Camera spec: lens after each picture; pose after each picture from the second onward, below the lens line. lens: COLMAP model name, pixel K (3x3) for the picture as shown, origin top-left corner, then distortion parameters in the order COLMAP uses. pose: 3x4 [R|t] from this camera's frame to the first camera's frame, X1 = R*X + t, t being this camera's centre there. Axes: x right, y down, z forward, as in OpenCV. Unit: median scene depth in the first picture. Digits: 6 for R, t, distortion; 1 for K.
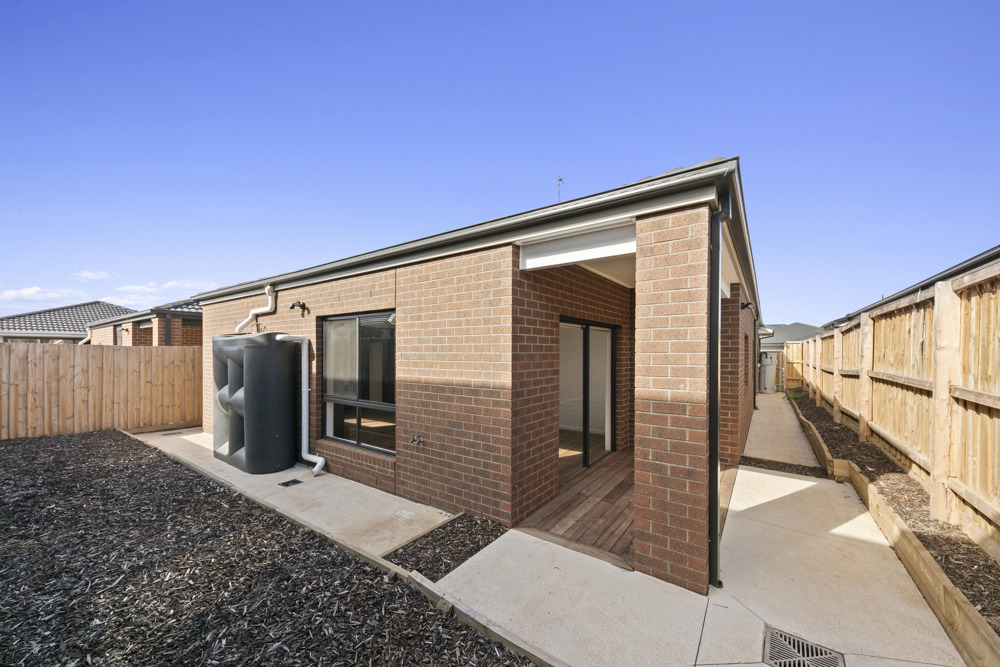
lens RADIAL K [[369.3, 0, 499.6], [0, 369.3, 351.5], [0, 0, 1]] dist [0.014378, -0.005230]
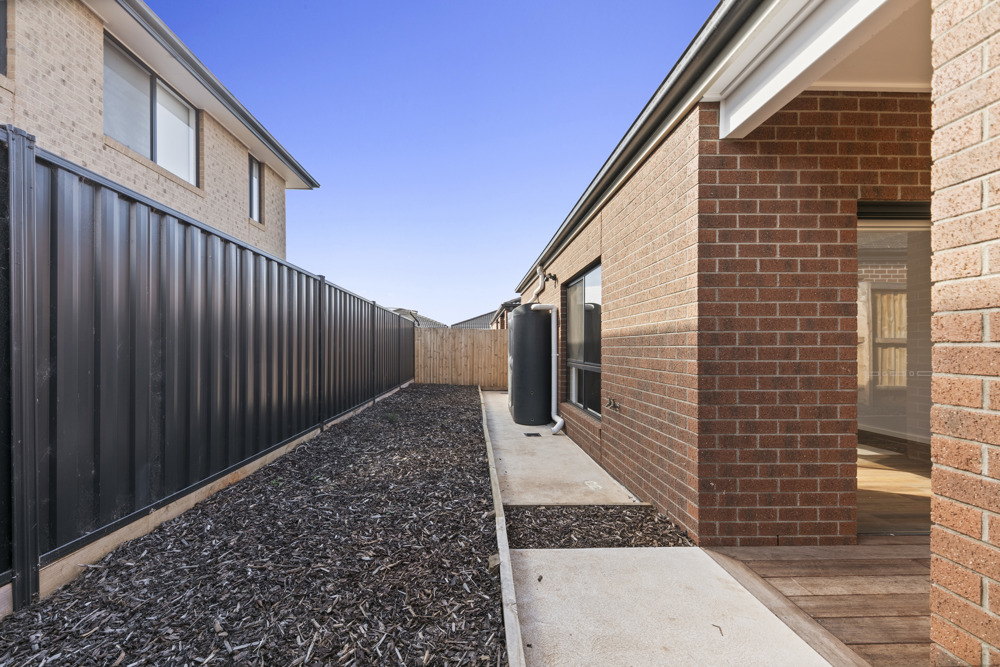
lens RADIAL K [[369.3, 0, 499.6], [0, 369.3, 351.5], [0, 0, 1]] dist [0.014378, -0.005230]
pose [[0.598804, -0.001719, -0.800894, 0.321111], [-0.004813, 0.999972, -0.005745, 0.136617], [0.800881, 0.007295, 0.598779, 0.314182]]
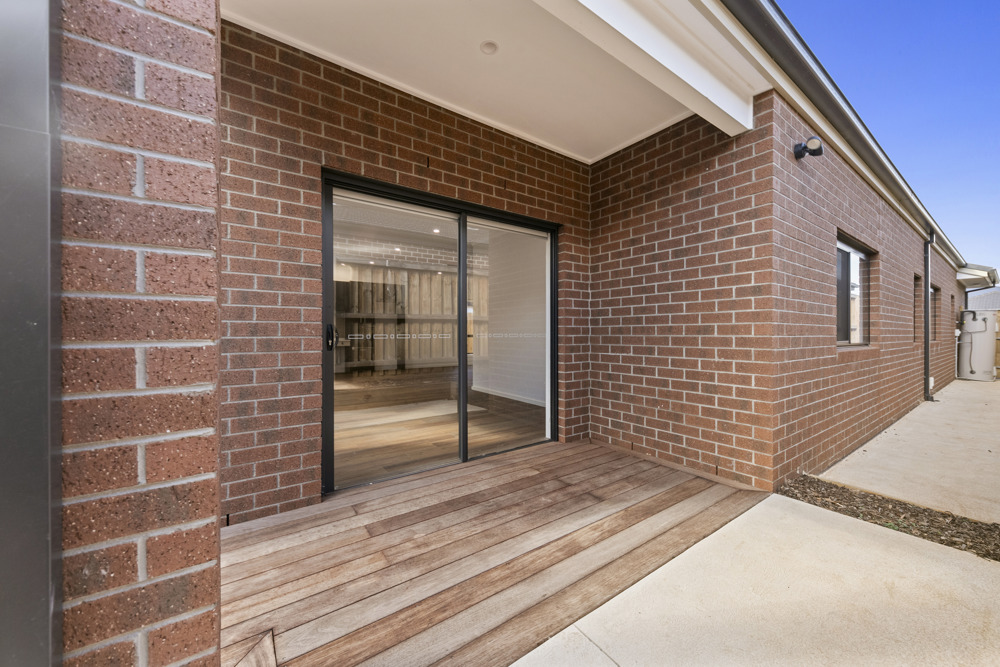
lens RADIAL K [[378.3, 0, 500.0], [0, 378.3, 333.5], [0, 0, 1]] dist [0.009068, -0.000091]
pose [[0.949573, 0.003873, -0.313523, 0.670654], [-0.006705, 0.999946, -0.007955, 0.167187], [0.313476, 0.009656, 0.949547, 0.642763]]
